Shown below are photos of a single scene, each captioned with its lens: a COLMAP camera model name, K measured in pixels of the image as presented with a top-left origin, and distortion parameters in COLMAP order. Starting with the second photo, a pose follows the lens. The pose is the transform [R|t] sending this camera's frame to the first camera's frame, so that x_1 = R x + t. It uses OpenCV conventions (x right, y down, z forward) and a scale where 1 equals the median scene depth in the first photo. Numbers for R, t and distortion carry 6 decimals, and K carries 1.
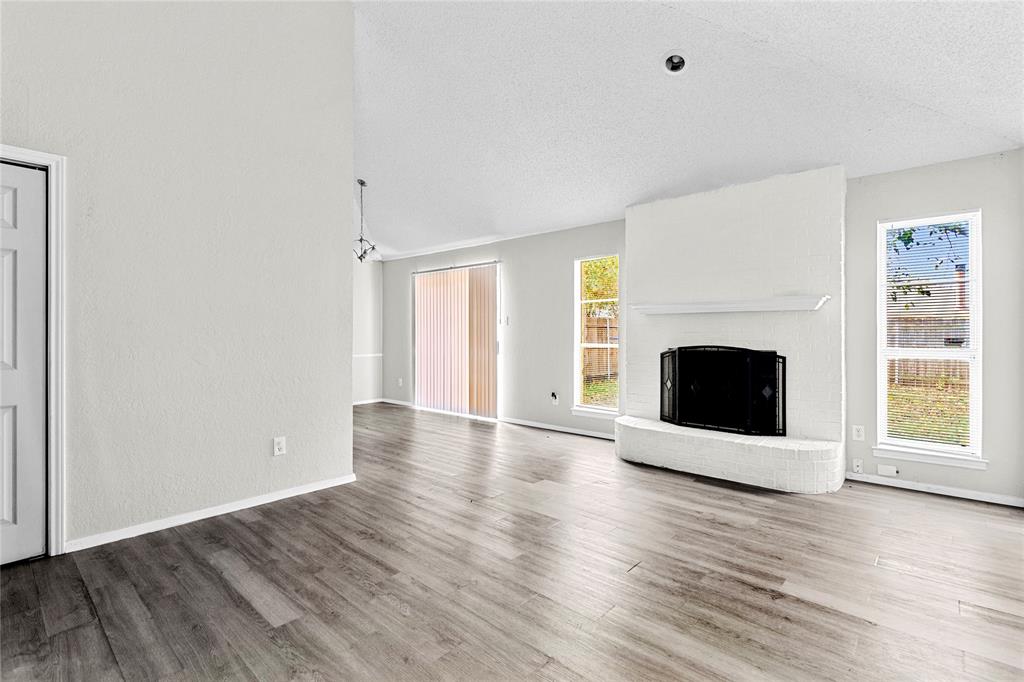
lens RADIAL K [[474.9, 0, 509.1], [0, 474.9, 328.9], [0, 0, 1]] dist [-0.010564, 0.000073]
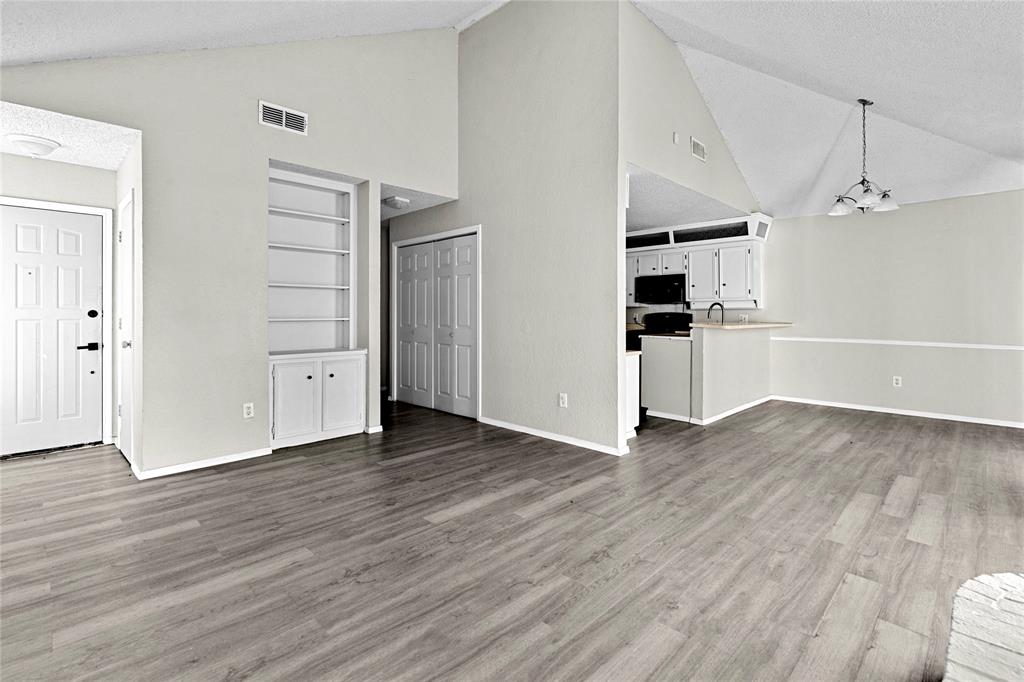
lens RADIAL K [[474.9, 0, 509.1], [0, 474.9, 328.9], [0, 0, 1]] dist [-0.010564, 0.000073]
pose [[-0.053733, 0.042907, -0.997633, 0.963485], [0.003382, 0.999078, 0.042787, -0.000903], [0.998550, -0.001075, -0.053829, 1.127587]]
